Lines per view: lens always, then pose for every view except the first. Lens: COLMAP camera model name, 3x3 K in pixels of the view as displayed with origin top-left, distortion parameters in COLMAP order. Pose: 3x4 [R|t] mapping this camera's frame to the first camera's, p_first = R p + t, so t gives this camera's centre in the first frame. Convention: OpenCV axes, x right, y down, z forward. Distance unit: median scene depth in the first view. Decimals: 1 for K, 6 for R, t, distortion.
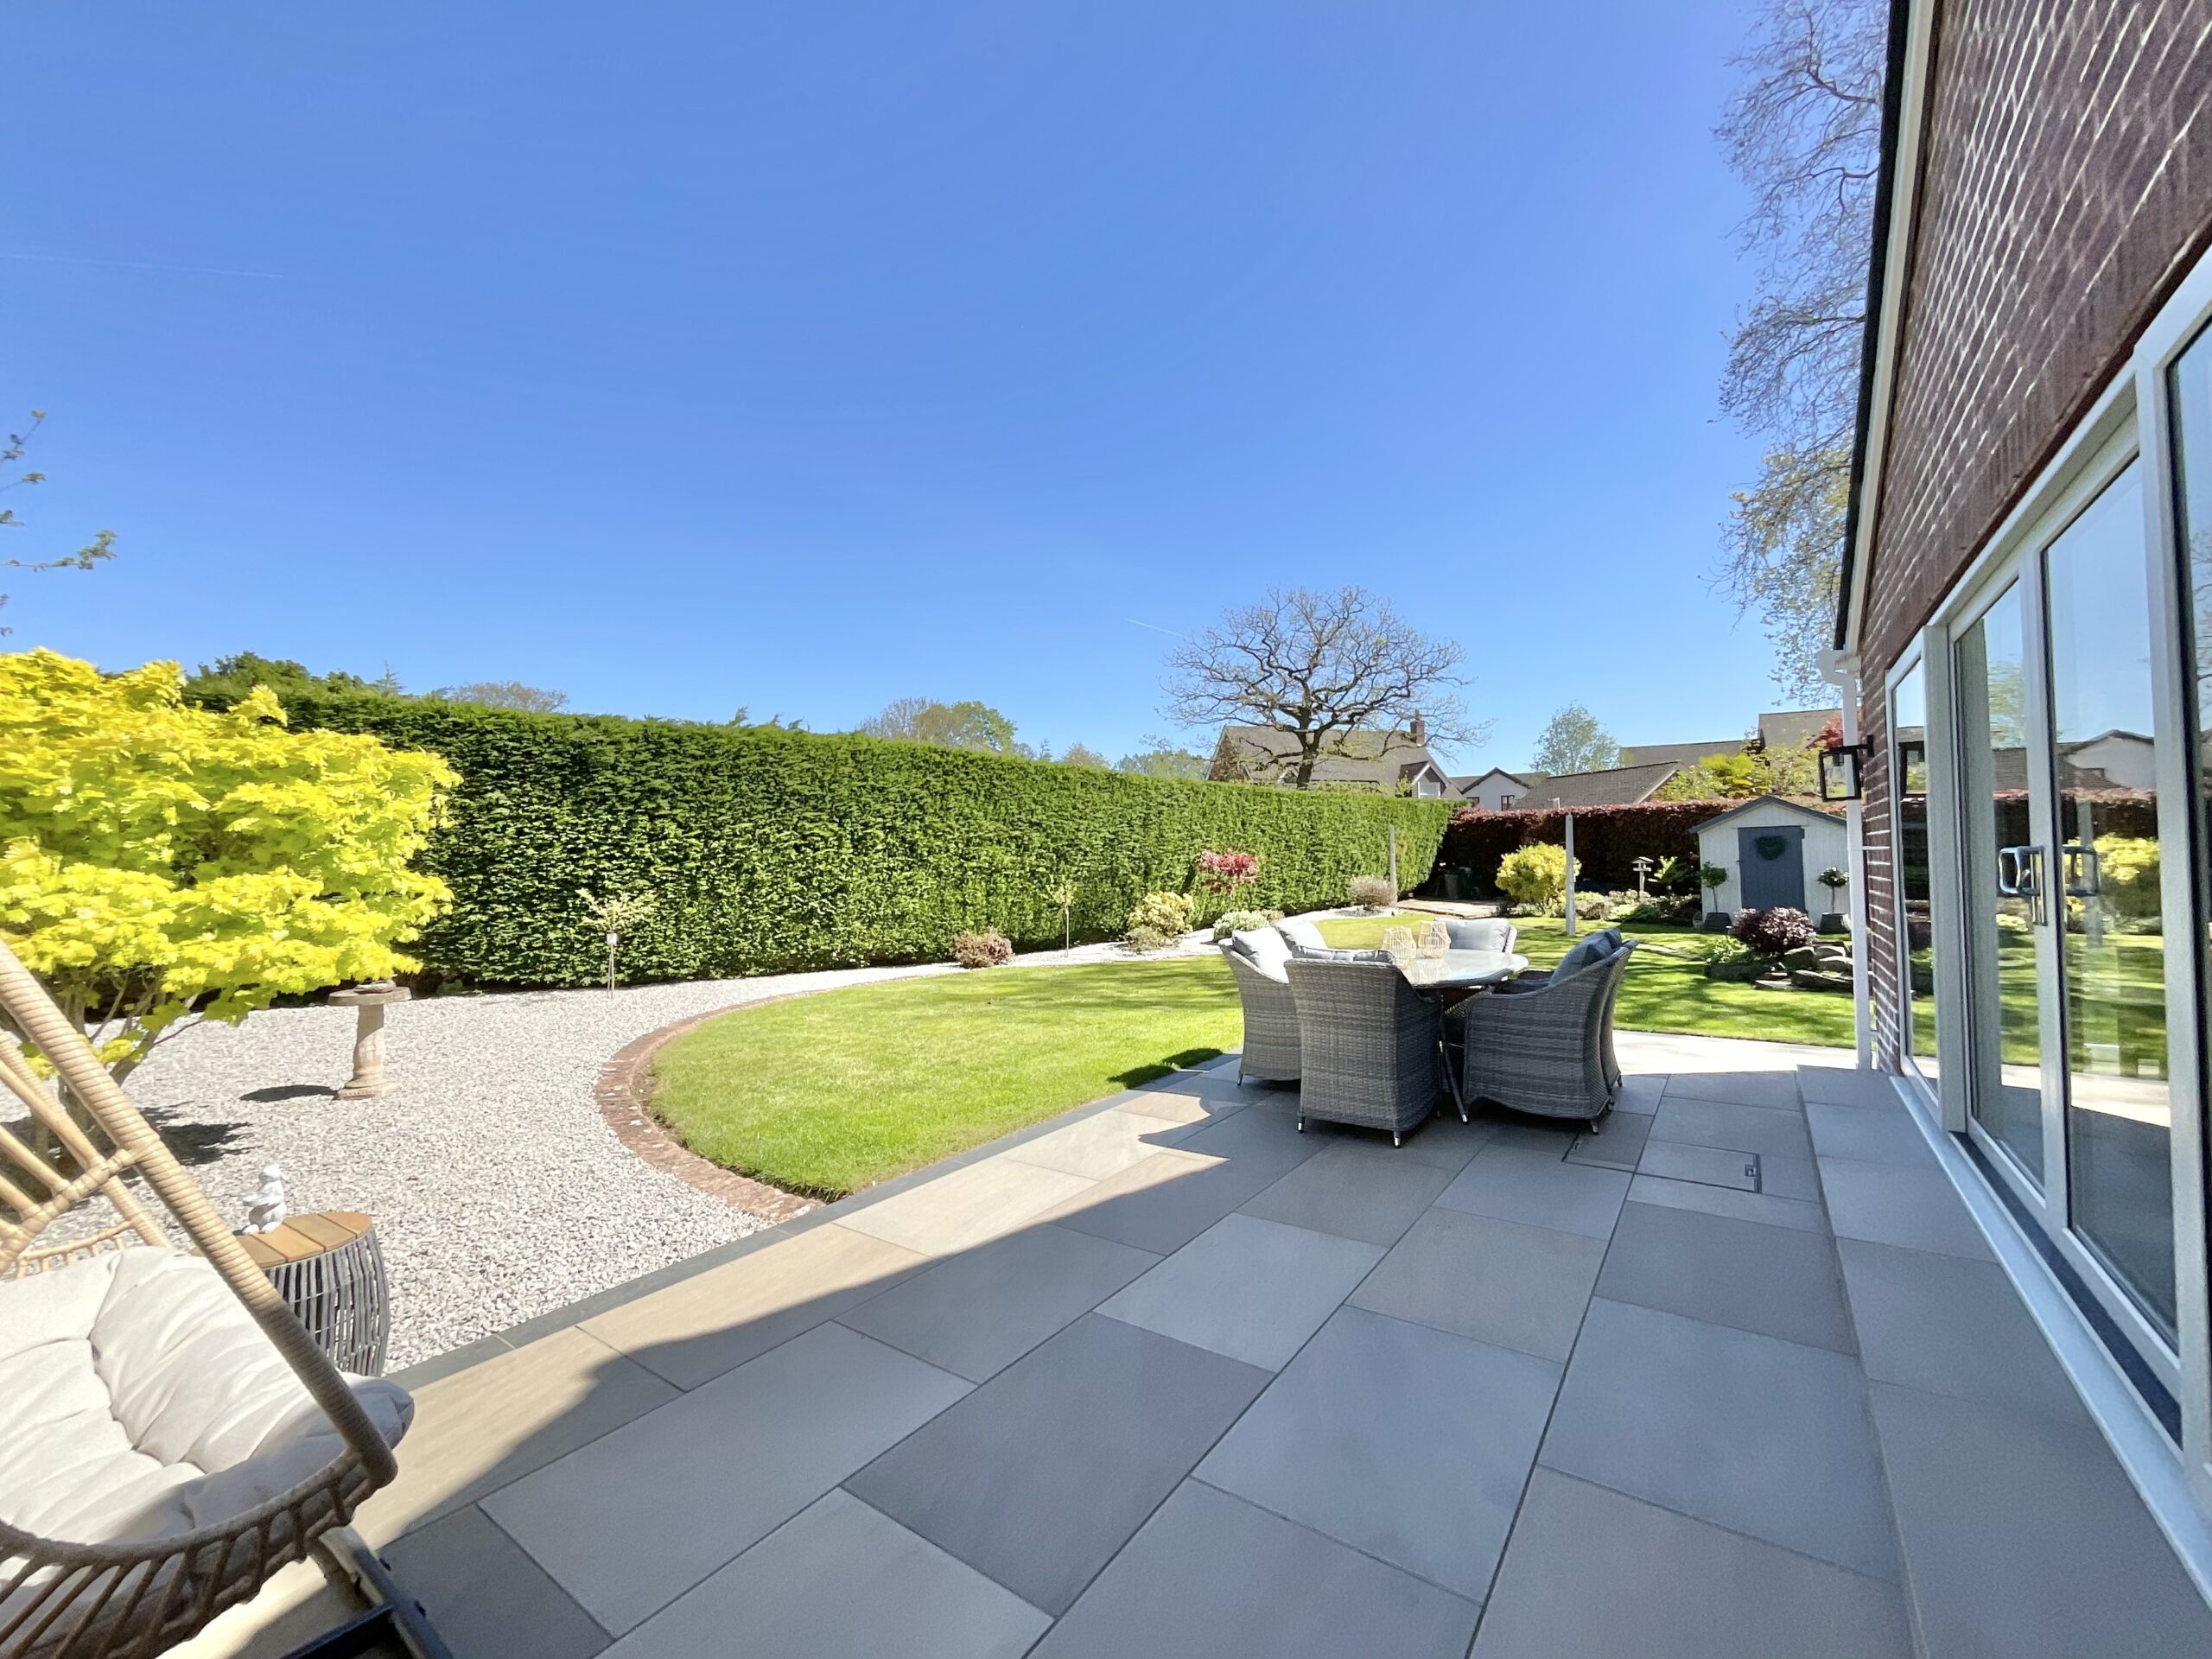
lens RADIAL K [[898.5, 0, 1106.0], [0, 898.5, 829.5], [0, 0, 1]] dist [-0.003588, 0.000545]
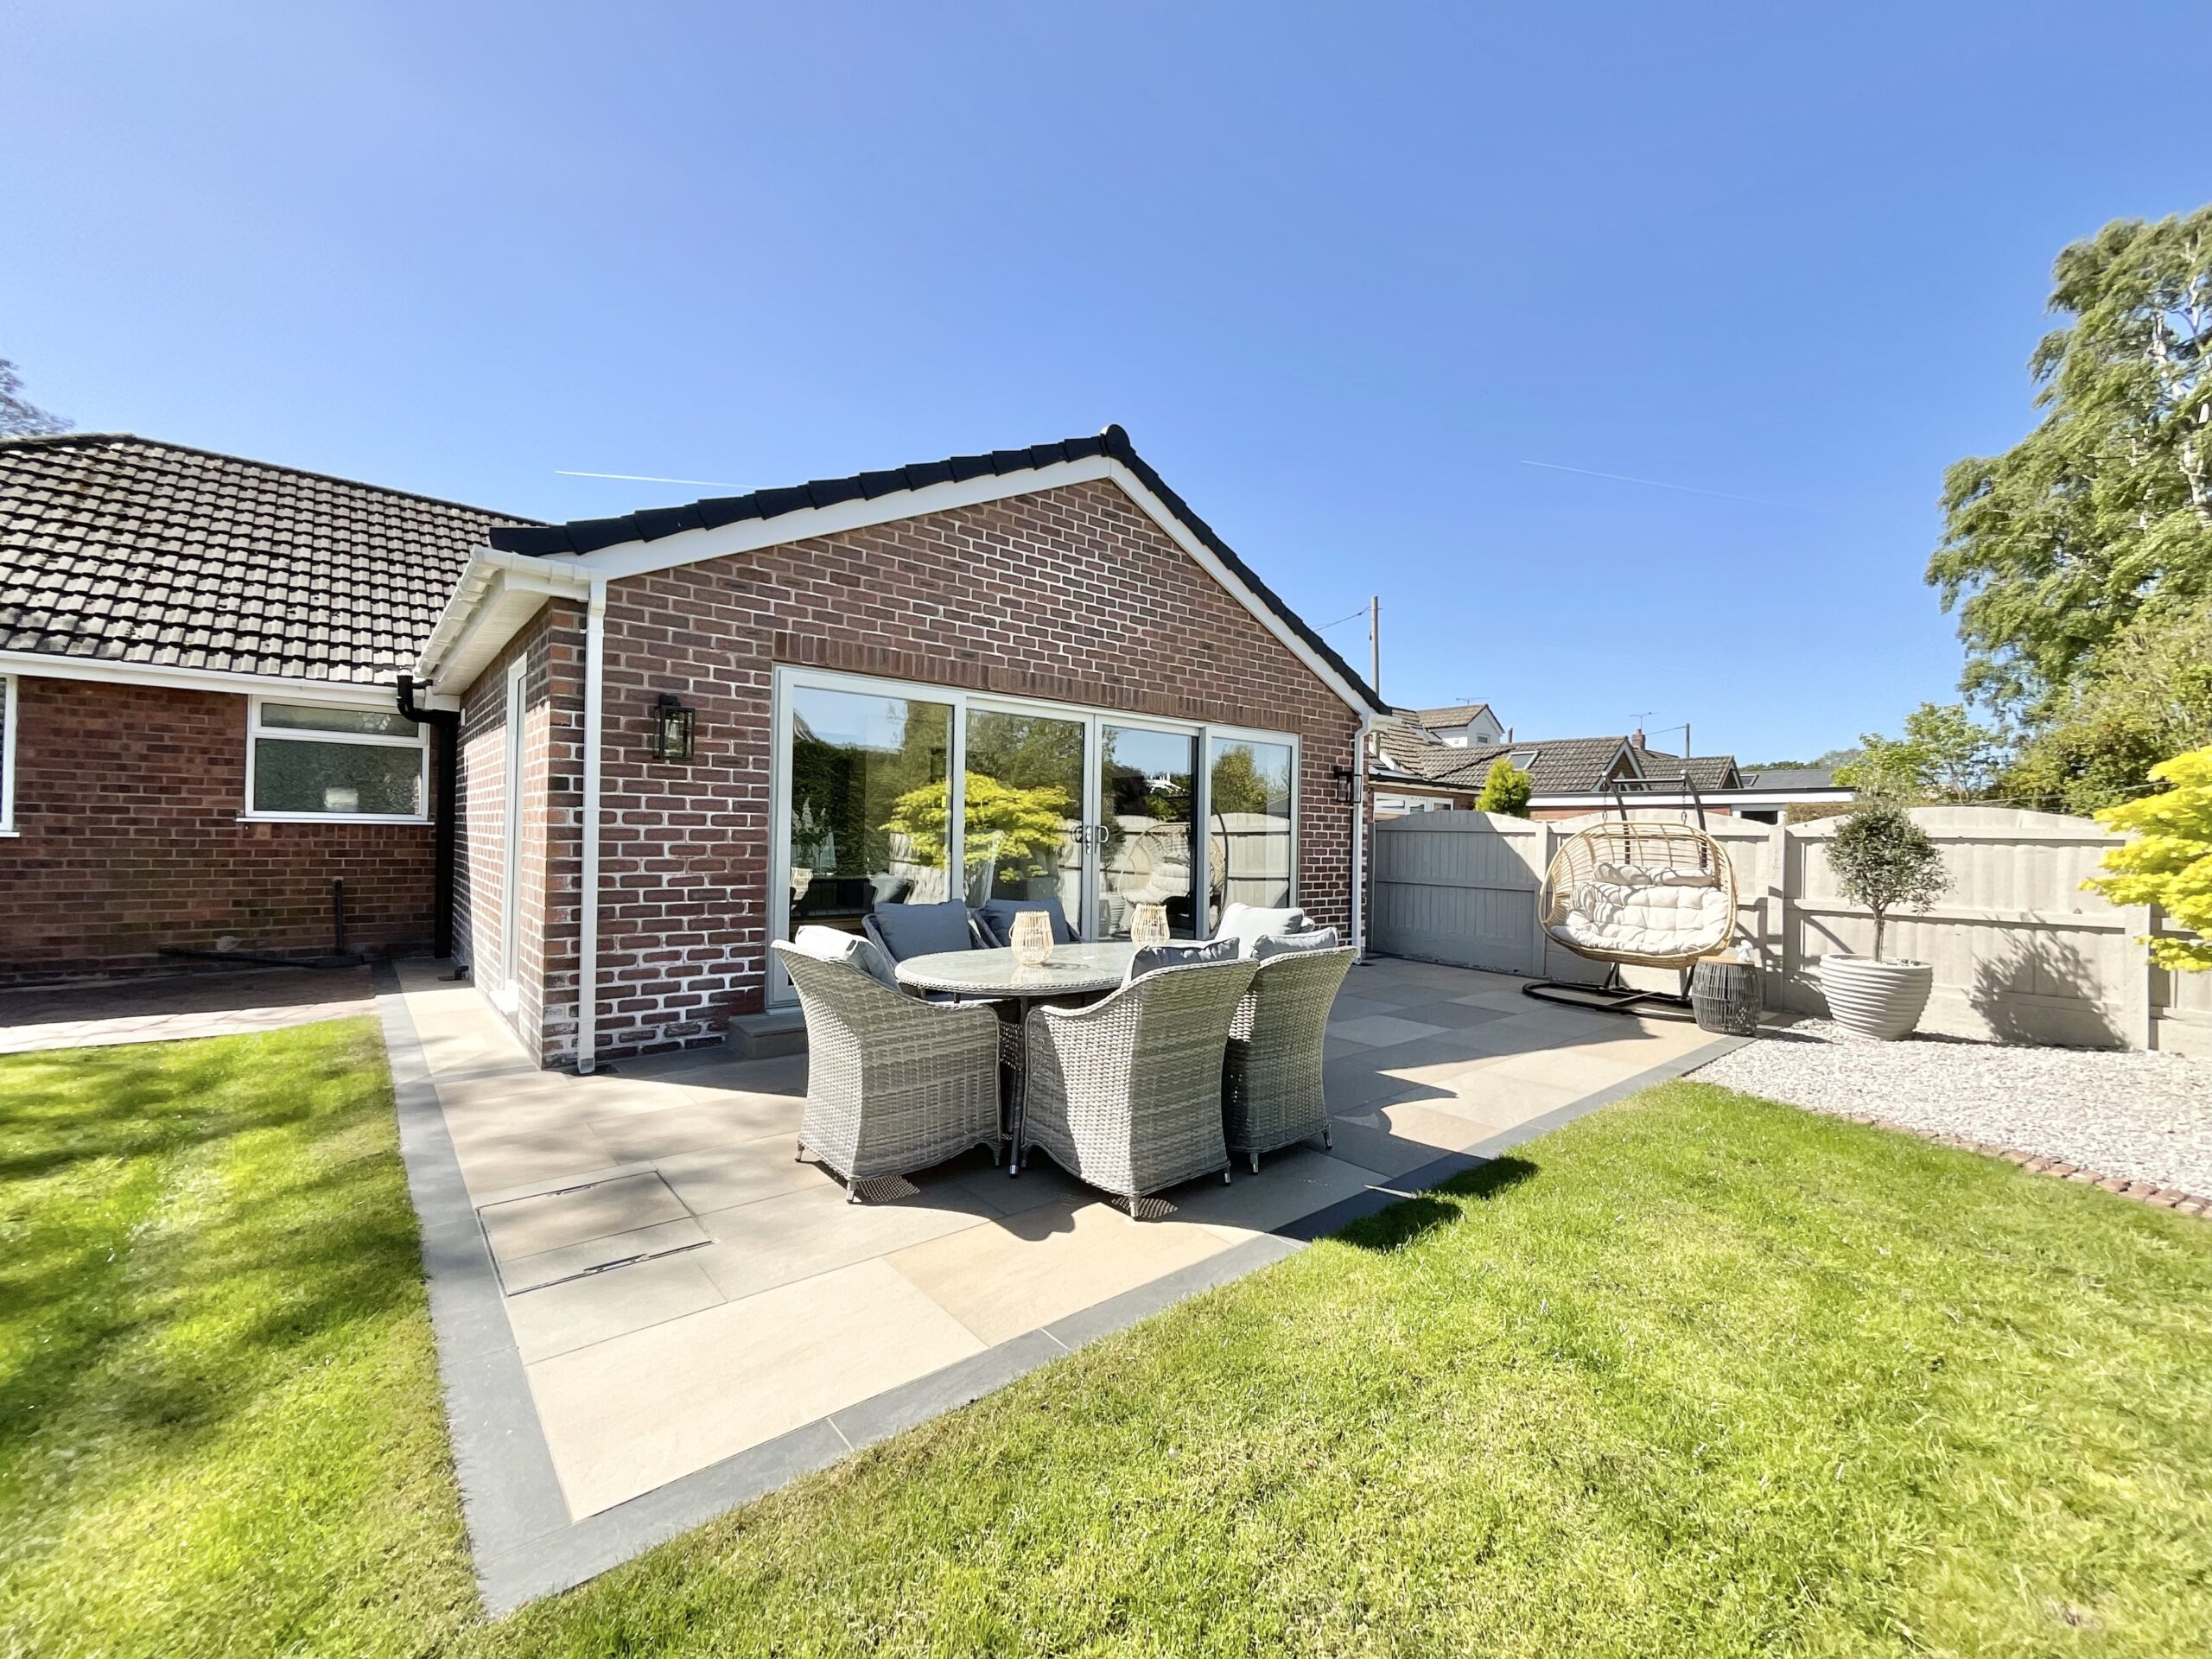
lens RADIAL K [[898.5, 0, 1106.0], [0, 898.5, 829.5], [0, 0, 1]] dist [-0.003588, 0.000545]
pose [[-0.971543, -0.007405, 0.236750, 0.164057], [-0.016656, 0.999173, -0.037098, 0.076470], [-0.236279, -0.039985, -0.970862, 1.868178]]
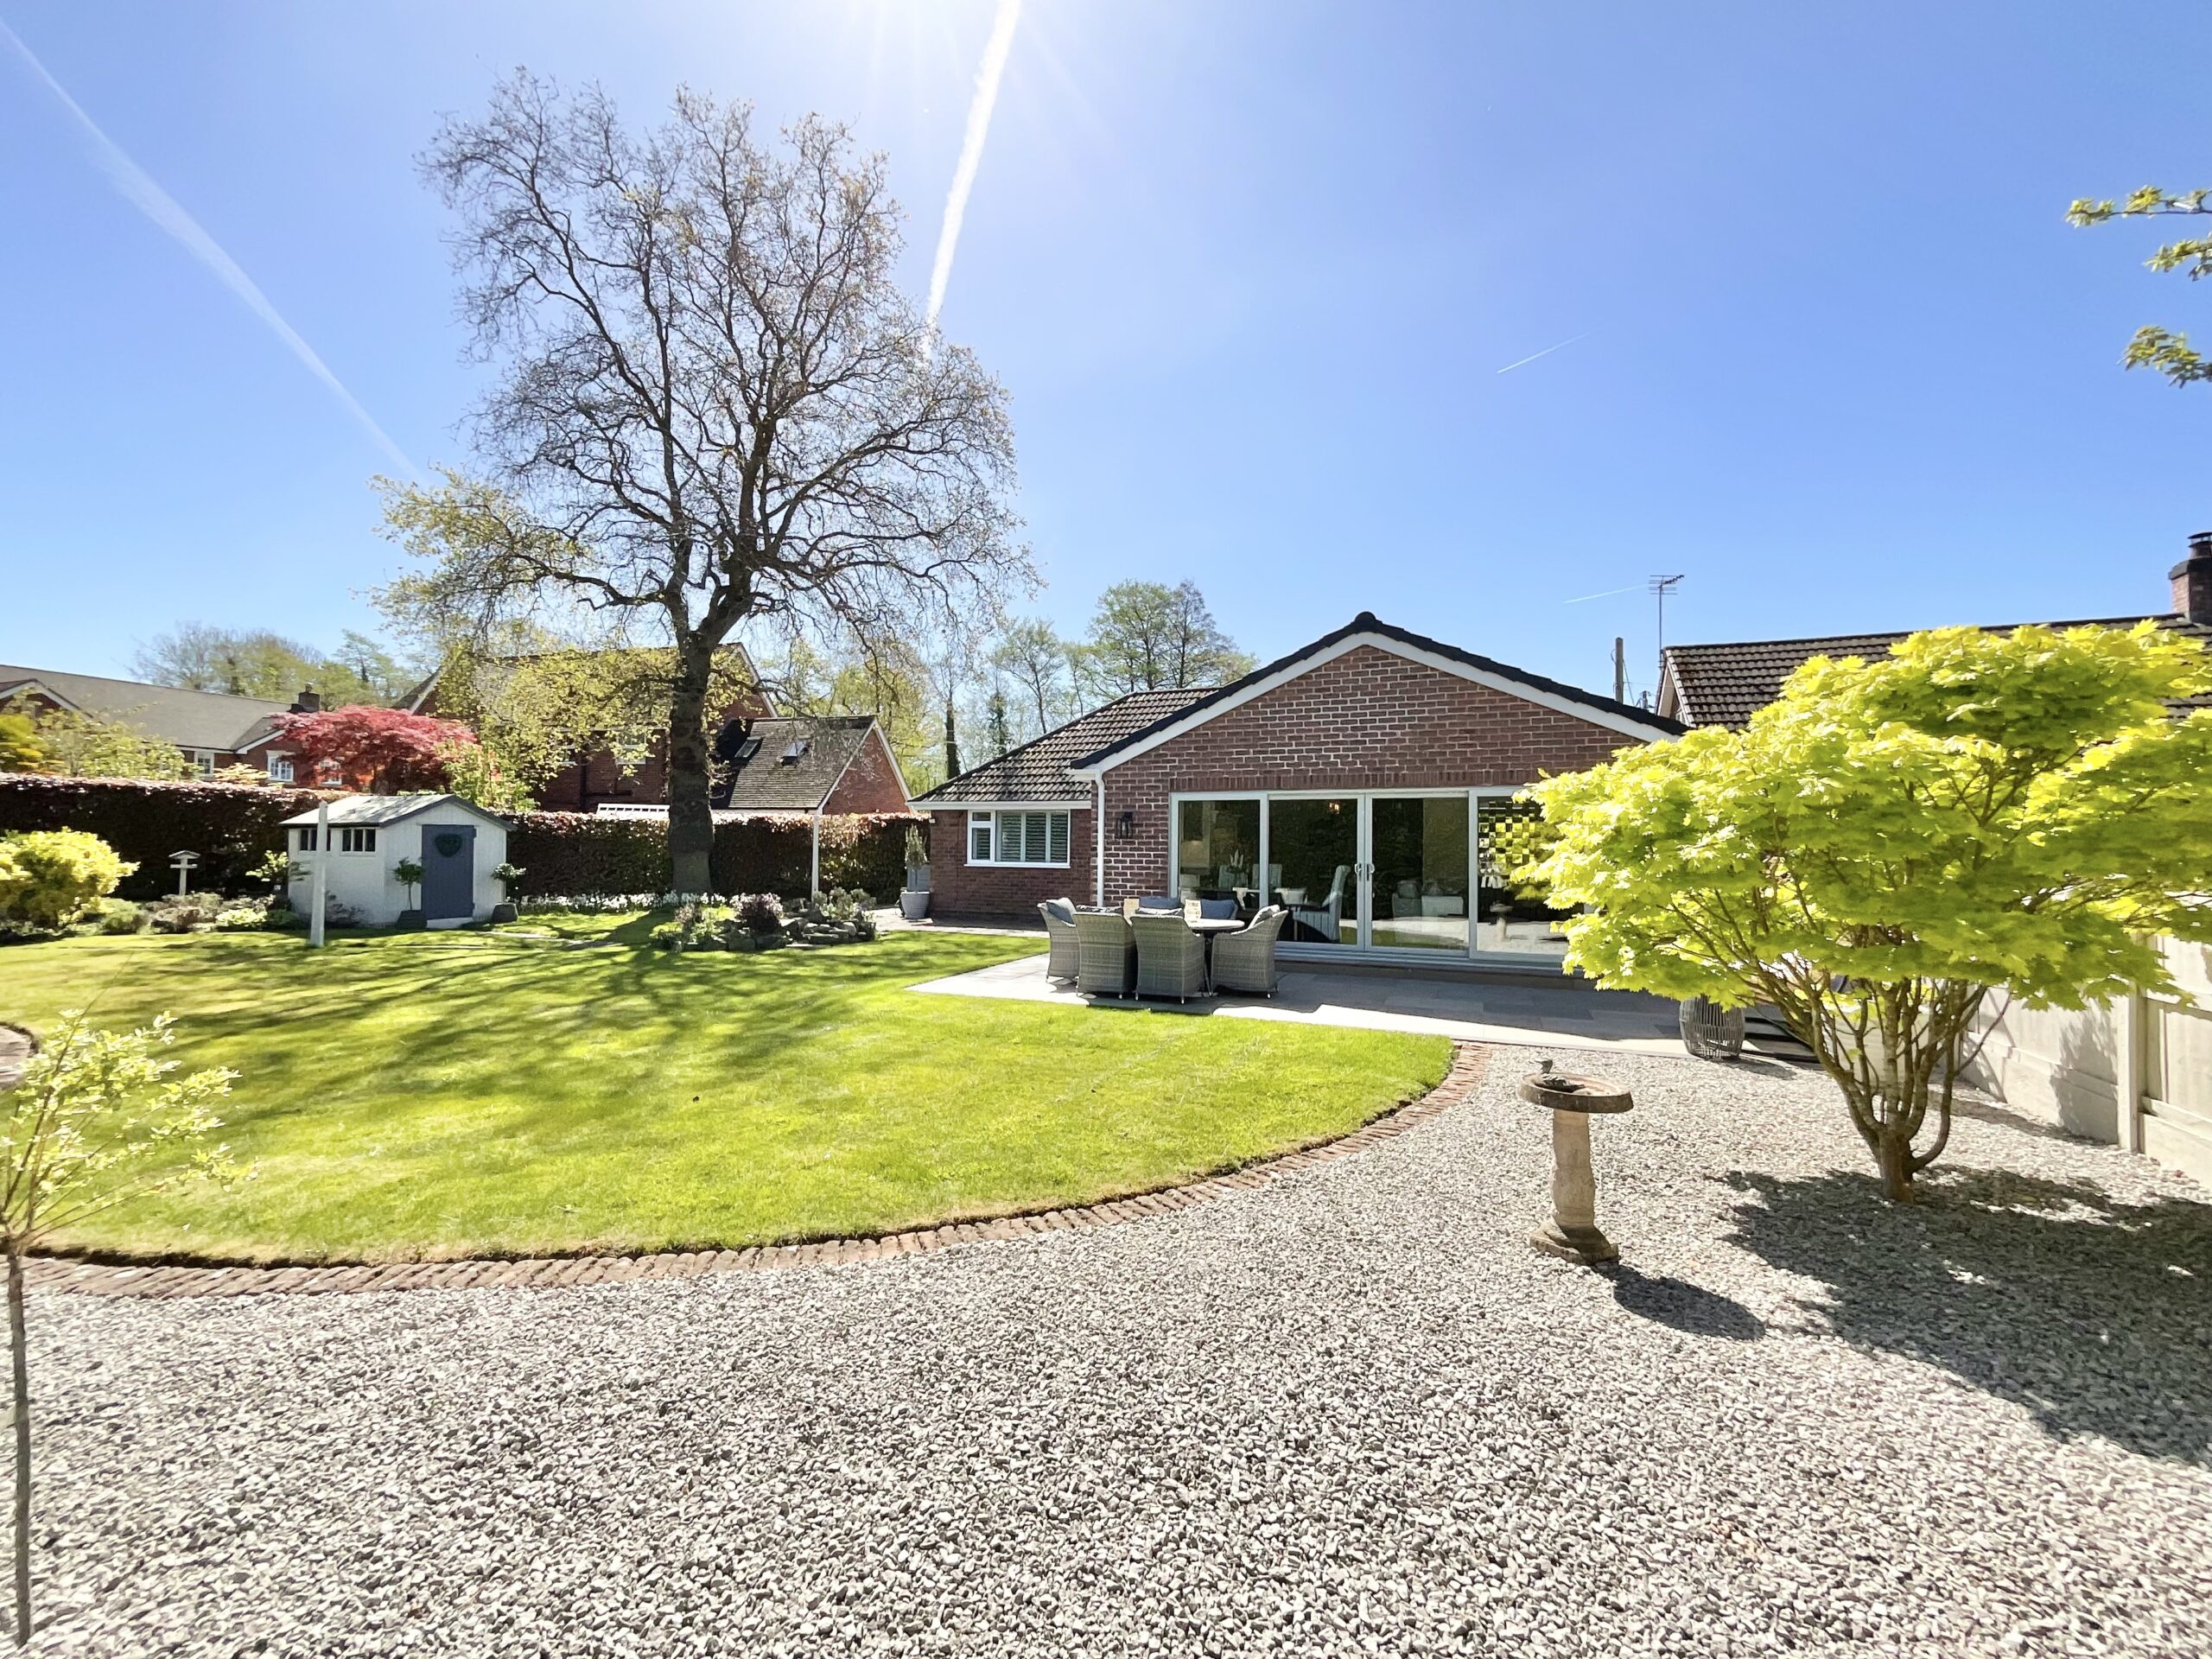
lens RADIAL K [[918.7, 0, 1114.9], [0, 918.7, 820.8], [0, 0, 1]] dist [0.011896, 0.000118]
pose [[-0.208696, 0.042997, 0.977035, -1.550731], [-0.039123, 0.997866, -0.052270, 0.059342], [-0.977198, -0.049133, -0.206568, 1.593129]]
